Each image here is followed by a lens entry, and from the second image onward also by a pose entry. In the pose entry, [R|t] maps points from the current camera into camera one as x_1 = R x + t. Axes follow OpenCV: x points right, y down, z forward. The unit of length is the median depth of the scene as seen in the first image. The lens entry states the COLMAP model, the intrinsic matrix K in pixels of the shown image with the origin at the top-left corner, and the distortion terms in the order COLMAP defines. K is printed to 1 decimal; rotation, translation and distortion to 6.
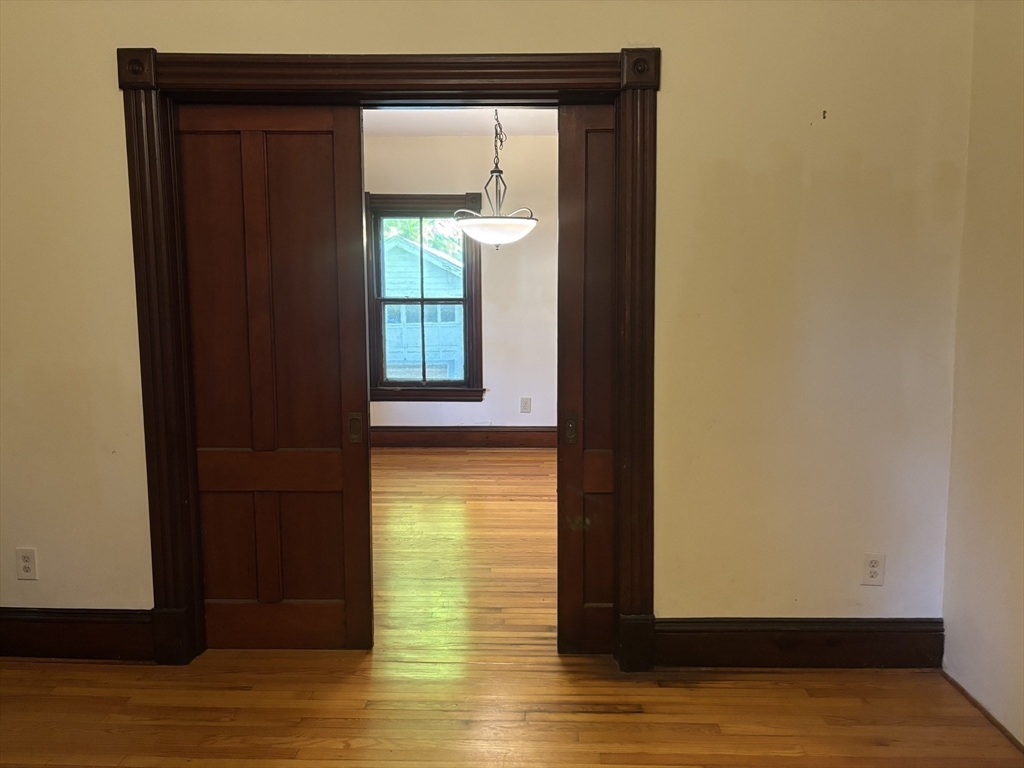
lens RADIAL K [[759.7, 0, 512.0], [0, 759.7, 384.0], [0, 0, 1]] dist [0.075770, -0.079051]
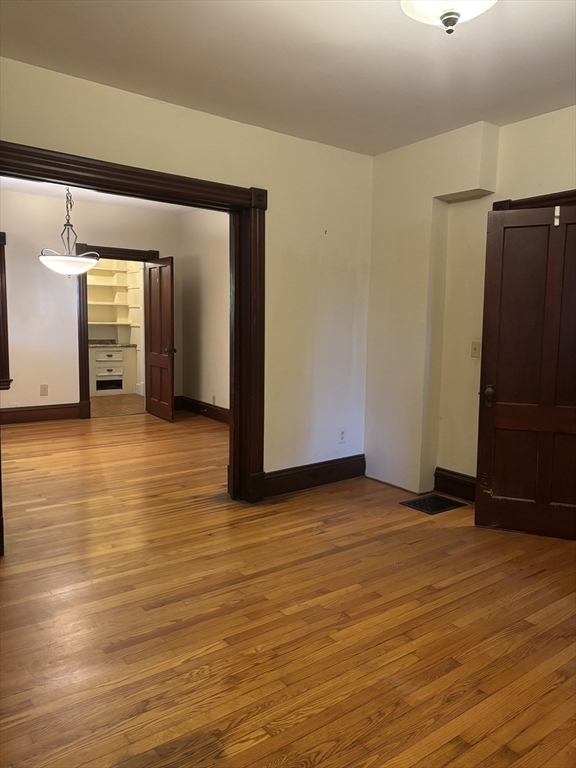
lens RADIAL K [[572.6, 0, 288.0], [0, 572.6, 384.0], [0, 0, 1]] dist [0.020867, -0.003757]
pose [[0.774833, -0.053742, 0.629878, -0.410679], [0.052811, 0.998400, 0.020221, 0.027810], [-0.629957, 0.017596, 0.776431, -0.116651]]
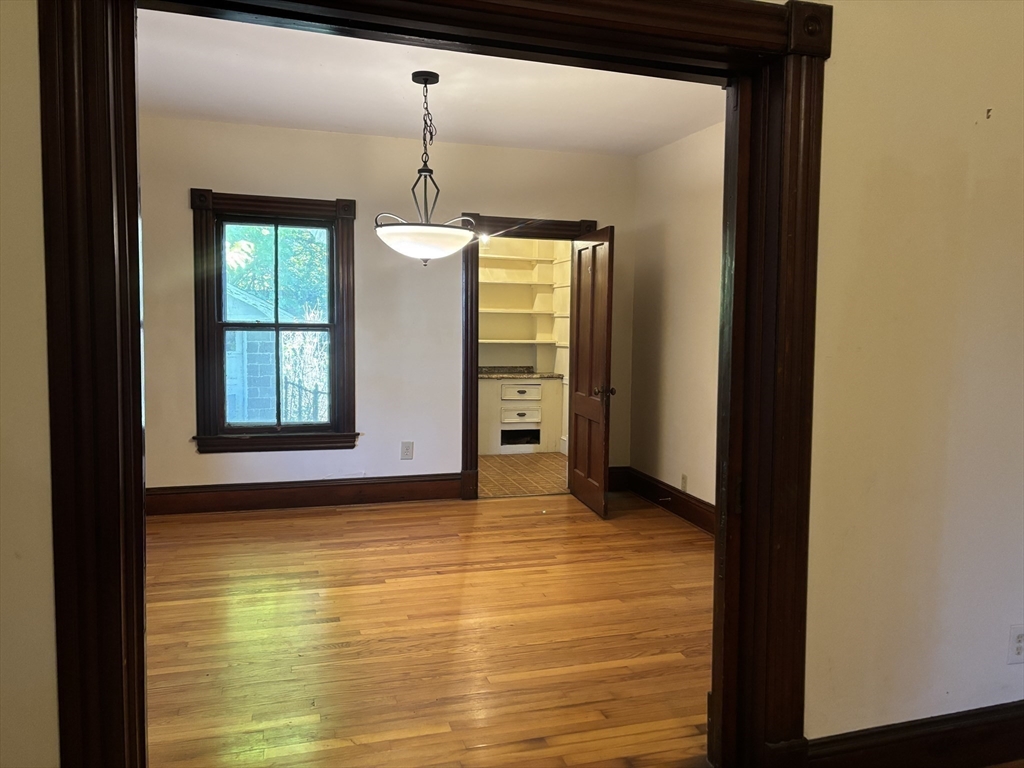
lens RADIAL K [[763.5, 0, 514.3], [0, 763.5, 377.2], [0, 0, 1]] dist [0.020867, -0.003757]
pose [[0.946592, -0.006711, 0.322364, -0.199405], [0.022340, 0.998746, -0.044809, -0.018272], [-0.321659, 0.049617, 0.945555, 0.208264]]
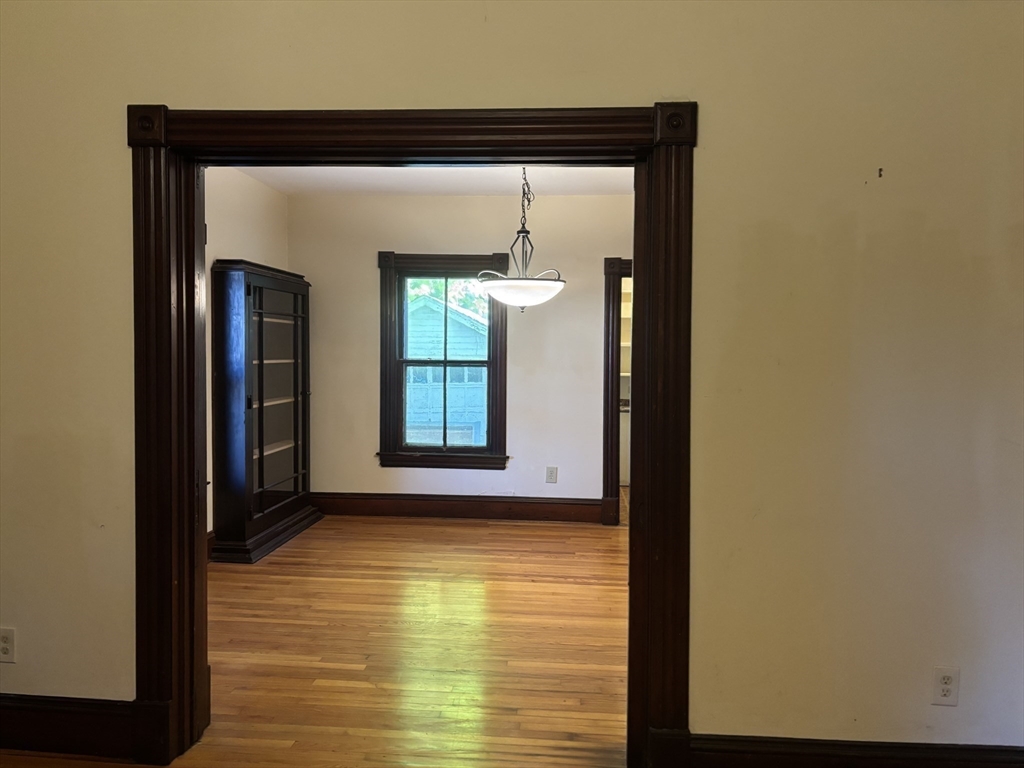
lens RADIAL K [[778.1, 0, 500.6], [0, 778.1, 383.5], [0, 0, 1]] dist [0.084285, -0.121923]
pose [[0.998428, 0.016261, -0.053630, 0.007037], [-0.020451, 0.996702, -0.078527, -0.010973], [0.052176, 0.079500, 0.995468, 0.039300]]
